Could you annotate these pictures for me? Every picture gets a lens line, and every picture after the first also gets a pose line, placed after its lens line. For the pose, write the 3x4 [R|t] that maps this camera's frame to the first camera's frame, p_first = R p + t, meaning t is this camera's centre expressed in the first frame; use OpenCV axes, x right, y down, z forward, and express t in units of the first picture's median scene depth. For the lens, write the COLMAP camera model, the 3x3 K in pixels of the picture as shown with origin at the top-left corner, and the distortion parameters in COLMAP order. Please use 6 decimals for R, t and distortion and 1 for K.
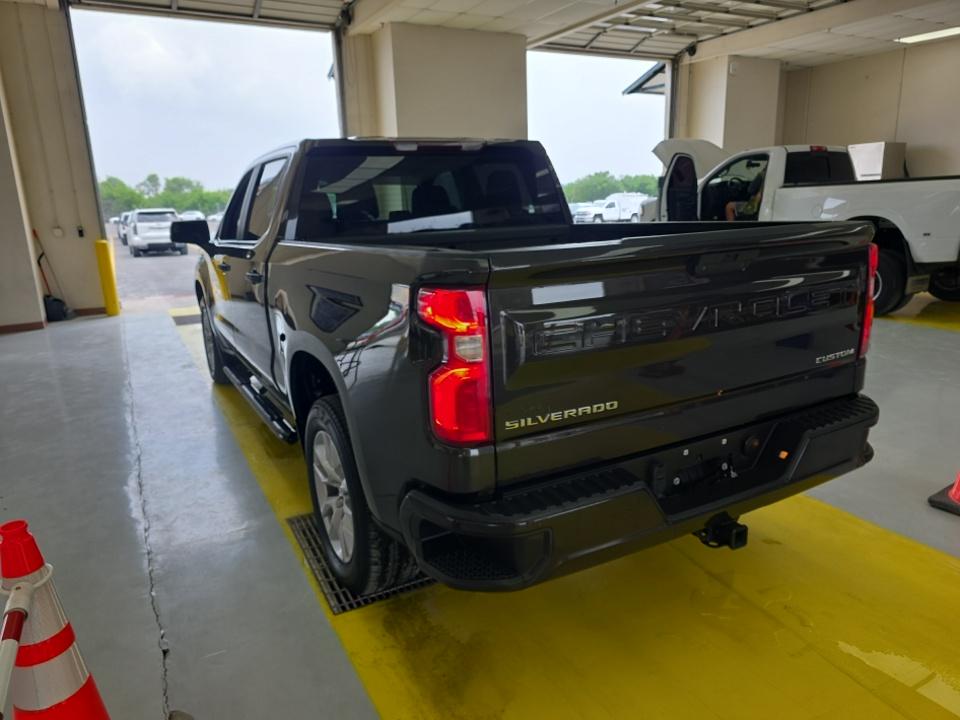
lens RADIAL K [[668.7, 0, 480.6], [0, 668.7, 345.9], [0, 0, 1]] dist [0.003395, -0.000410]
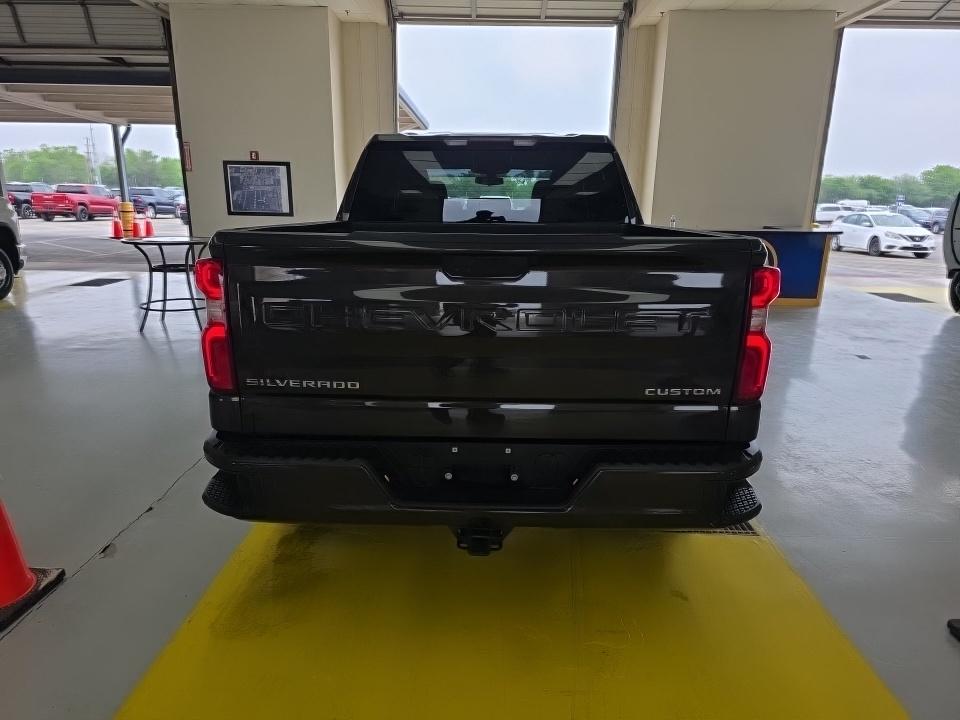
lens RADIAL K [[641.6, 0, 480.0], [0, 641.6, 360.0], [0, 0, 1]] dist [0.074618, -0.056554]
pose [[0.867804, 0.164095, -0.469030, 0.157939], [-0.147086, 0.986428, 0.072972, -0.010625], [0.474639, 0.005662, 0.880162, 0.033056]]
